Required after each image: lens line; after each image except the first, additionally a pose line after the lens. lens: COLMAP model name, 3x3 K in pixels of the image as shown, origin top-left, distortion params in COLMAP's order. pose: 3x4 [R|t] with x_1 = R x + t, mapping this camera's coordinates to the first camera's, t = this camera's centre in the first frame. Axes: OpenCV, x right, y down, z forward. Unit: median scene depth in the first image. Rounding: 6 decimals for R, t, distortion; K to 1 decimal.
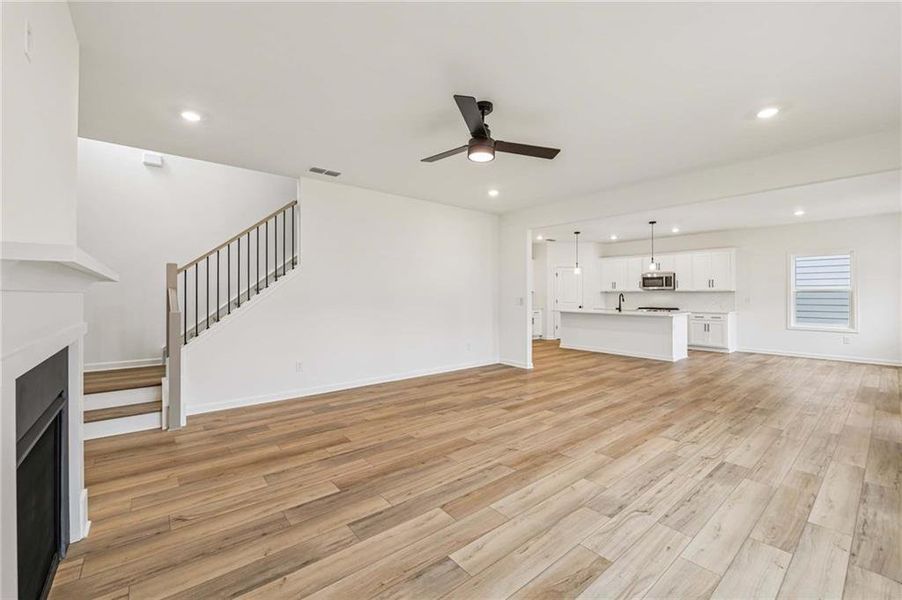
lens RADIAL K [[366.6, 0, 446.9], [0, 366.6, 297.0], [0, 0, 1]] dist [-0.003399, -0.000352]
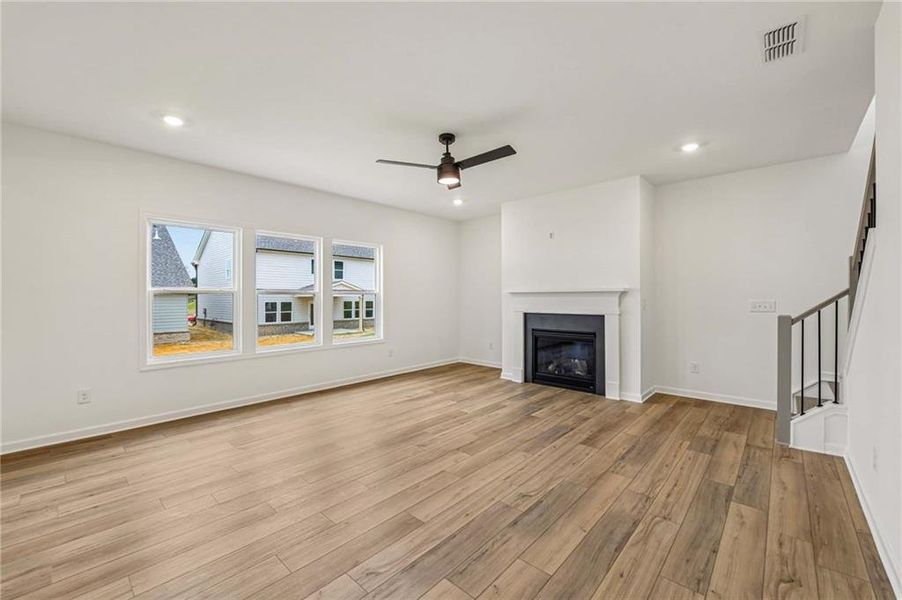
lens RADIAL K [[366.6, 0, 446.9], [0, 366.6, 297.0], [0, 0, 1]] dist [-0.003399, -0.000352]
pose [[-0.989209, 0.001659, -0.146501, 0.264155], [0.000599, 0.999973, 0.007281, -0.016035], [0.146509, 0.007115, -0.989184, 2.089896]]
